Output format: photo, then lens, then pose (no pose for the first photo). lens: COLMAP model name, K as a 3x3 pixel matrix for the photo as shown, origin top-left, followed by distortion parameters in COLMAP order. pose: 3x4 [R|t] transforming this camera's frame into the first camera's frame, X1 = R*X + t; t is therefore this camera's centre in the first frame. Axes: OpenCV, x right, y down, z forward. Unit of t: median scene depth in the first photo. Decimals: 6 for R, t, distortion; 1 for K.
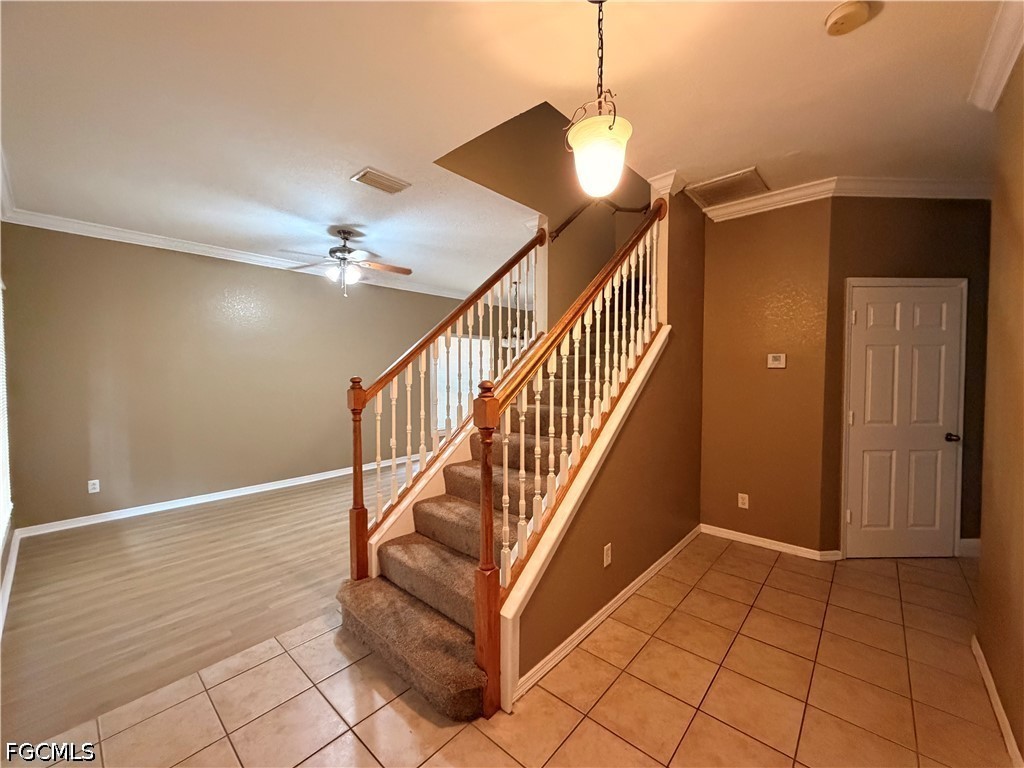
lens RADIAL K [[408.4, 0, 514.2], [0, 408.4, 386.8], [0, 0, 1]] dist [-0.002124, -0.000347]
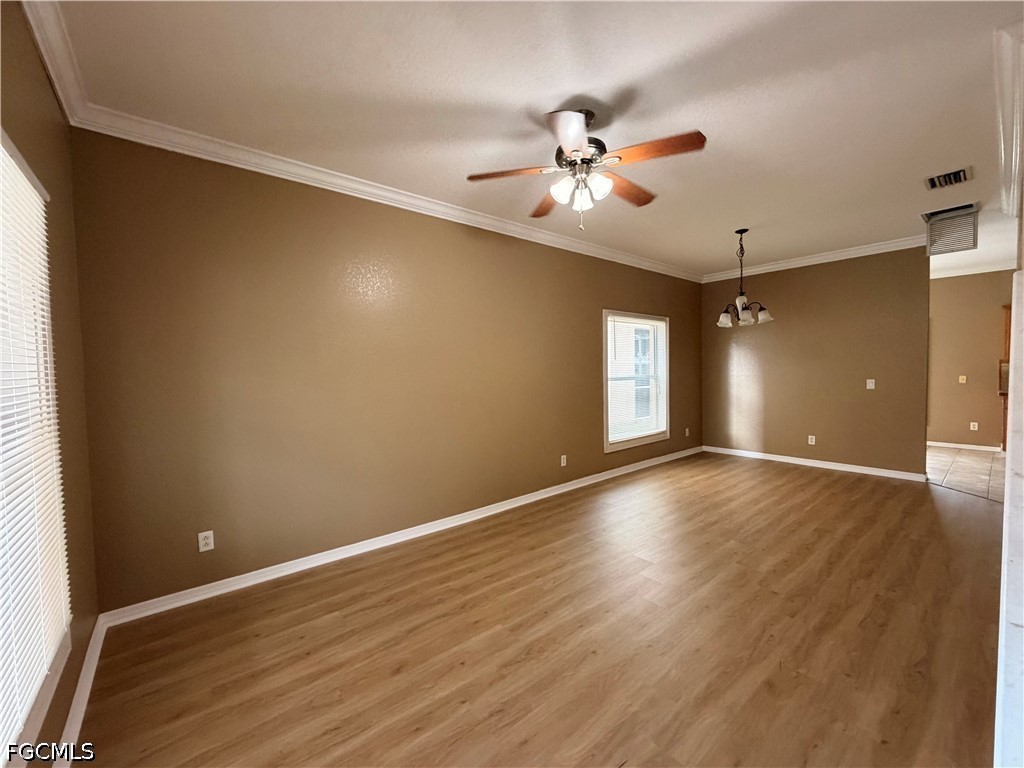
lens RADIAL K [[408.4, 0, 510.7], [0, 408.4, 387.1], [0, 0, 1]] dist [-0.002124, -0.000347]
pose [[0.987180, -0.009976, -0.159301, -0.498938], [0.010378, 0.999945, 0.001689, 0.000642], [0.159275, -0.003320, 0.987229, 0.486981]]
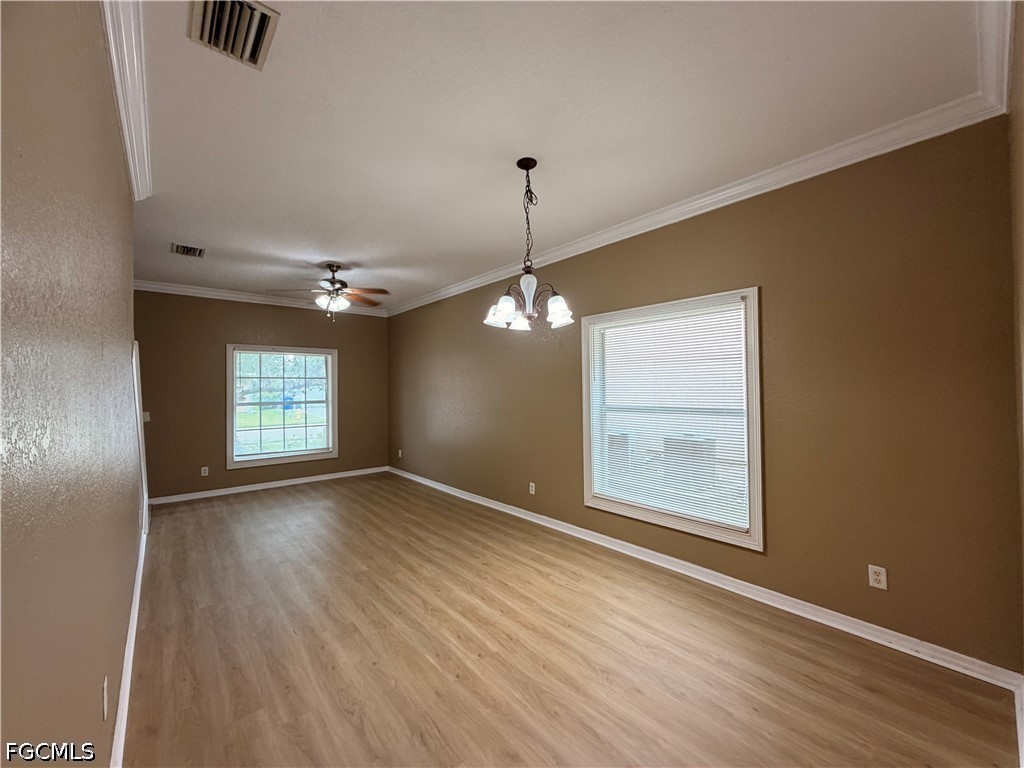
lens RADIAL K [[408.4, 0, 511.8], [0, 408.4, 382.9], [0, 0, 1]] dist [-0.002124, -0.000347]
pose [[-0.134809, -0.009707, -0.990824, 0.731156], [-0.033955, 0.999410, -0.005171, -0.077104], [0.990290, 0.032946, -0.135060, 1.917373]]
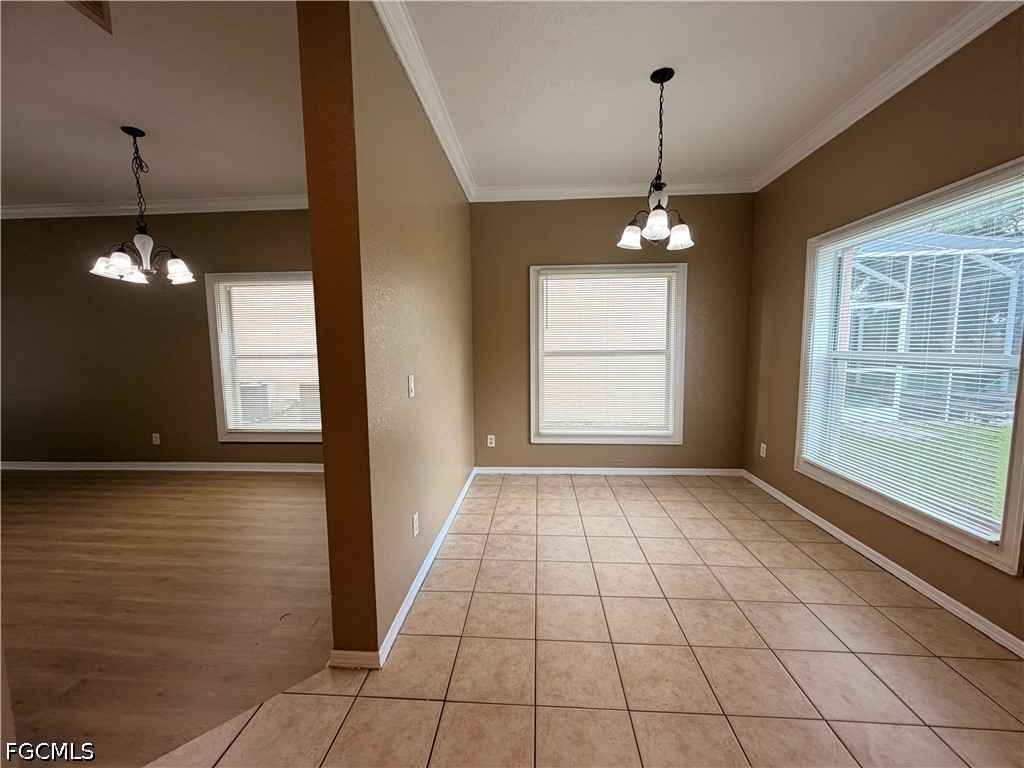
lens RADIAL K [[408.4, 0, 511.3], [0, 408.4, 381.1], [0, 0, 1]] dist [-0.002124, -0.000347]
pose [[0.612599, 0.064574, -0.787752, 1.144124], [-0.023107, 0.997694, 0.063814, -0.047297], [0.790056, -0.020890, 0.612679, 1.919920]]
